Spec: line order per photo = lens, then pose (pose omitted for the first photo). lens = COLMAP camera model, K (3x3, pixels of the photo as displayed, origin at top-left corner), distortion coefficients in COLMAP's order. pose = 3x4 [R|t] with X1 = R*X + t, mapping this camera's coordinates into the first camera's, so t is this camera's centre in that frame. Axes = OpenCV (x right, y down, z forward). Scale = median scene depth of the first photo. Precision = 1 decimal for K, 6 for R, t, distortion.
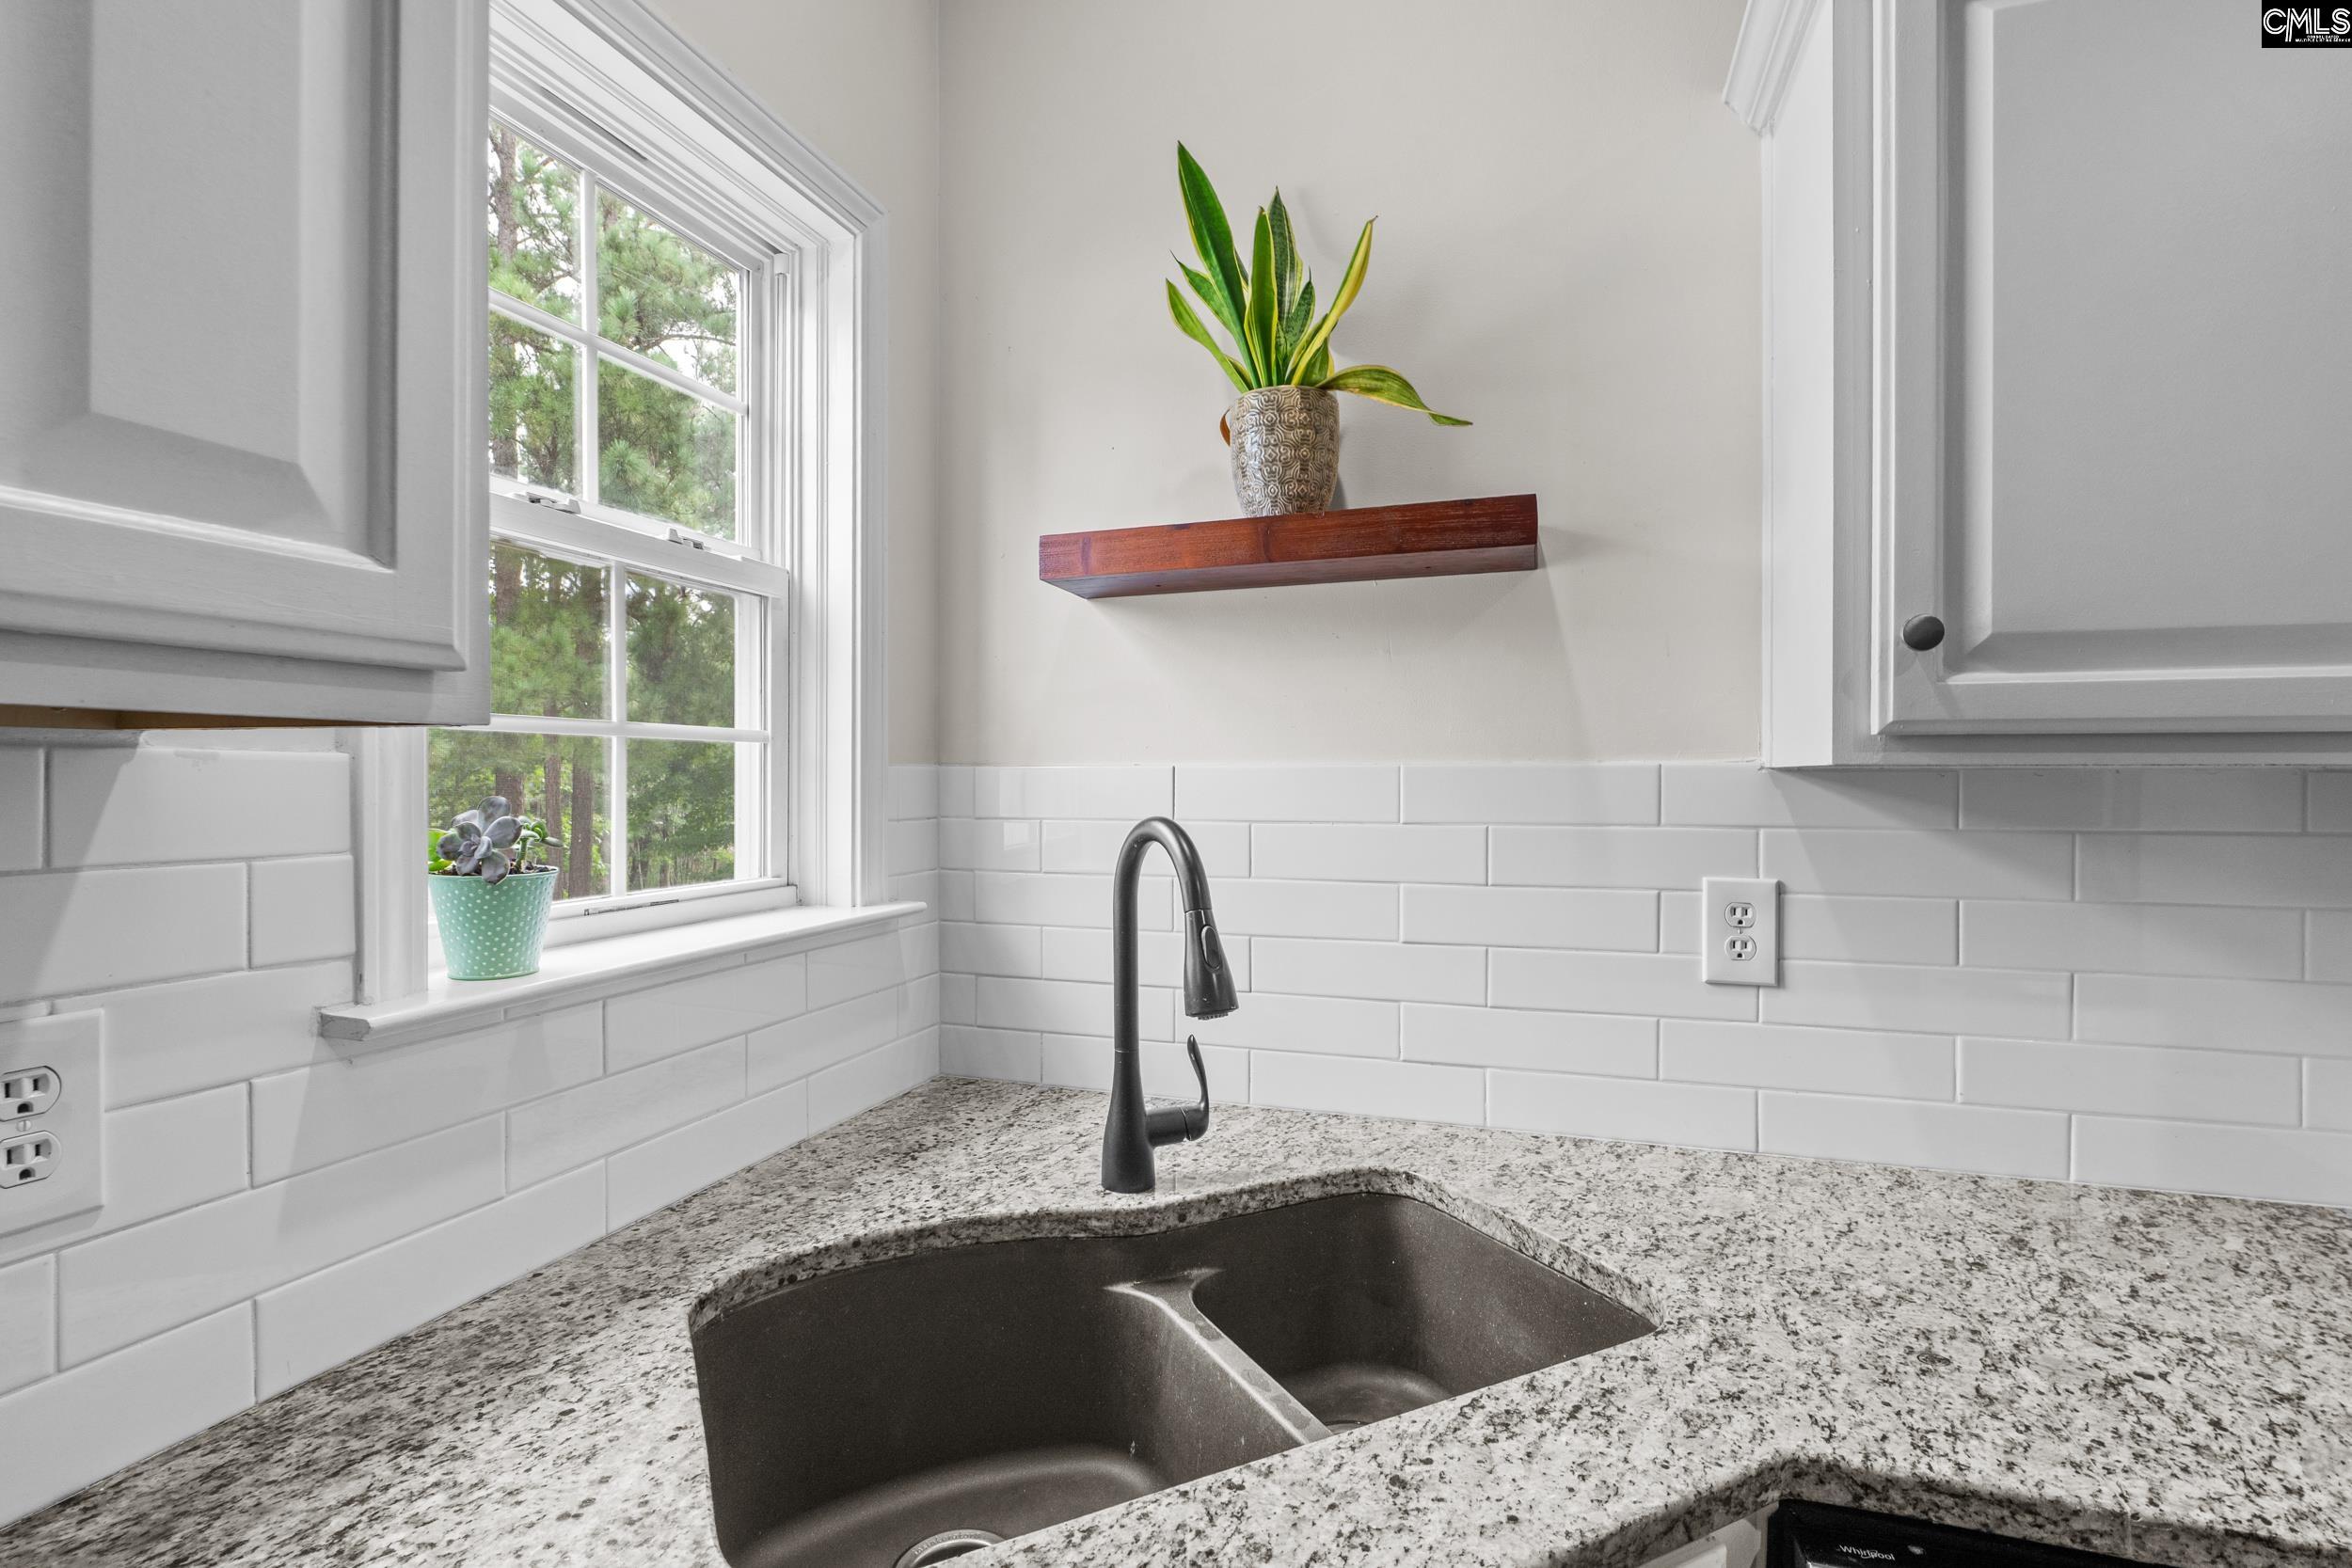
lens RADIAL K [[1091.1, 0, 1169.1], [0, 1091.1, 776.0], [0, 0, 1]] dist [0.018552, -0.000337]
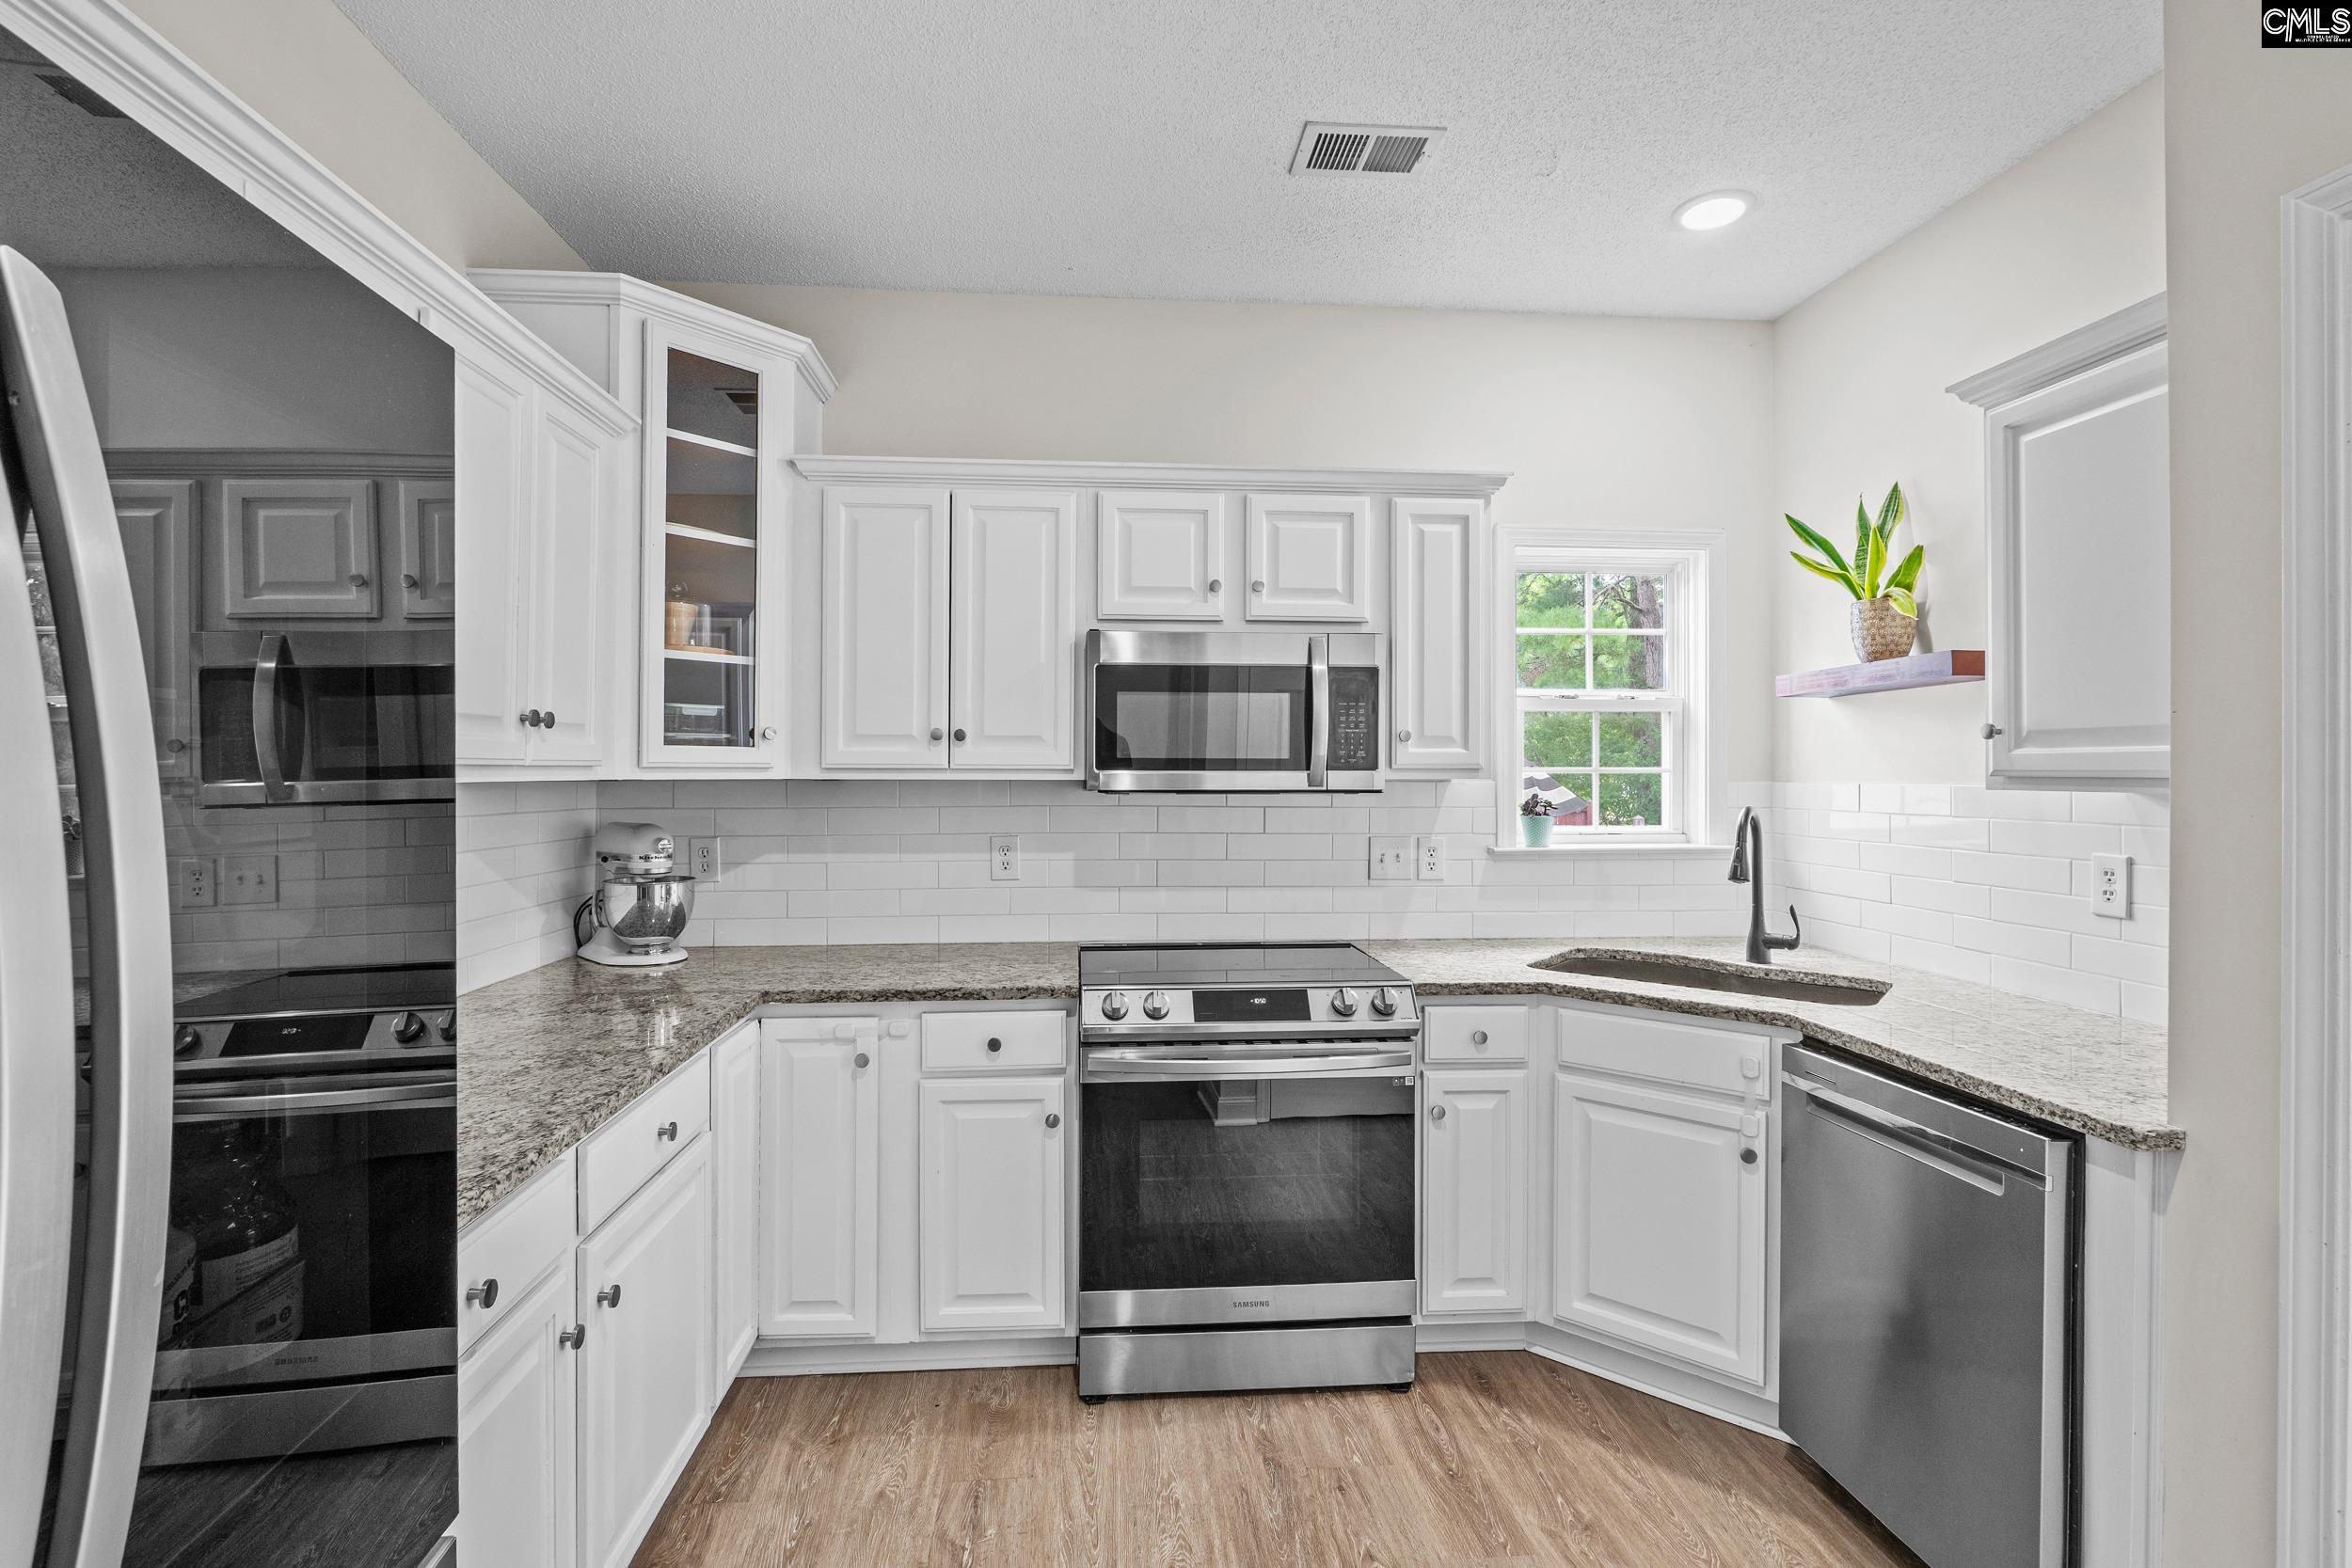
lens RADIAL K [[1091.1, 0, 1169.1], [0, 1091.1, 776.0], [0, 0, 1]] dist [0.018552, -0.000337]
pose [[0.387635, 0.002479, -0.921810, 1.628268], [-0.001194, 0.999997, 0.002187, -0.033066], [0.921812, 0.000253, 0.387637, -1.078723]]
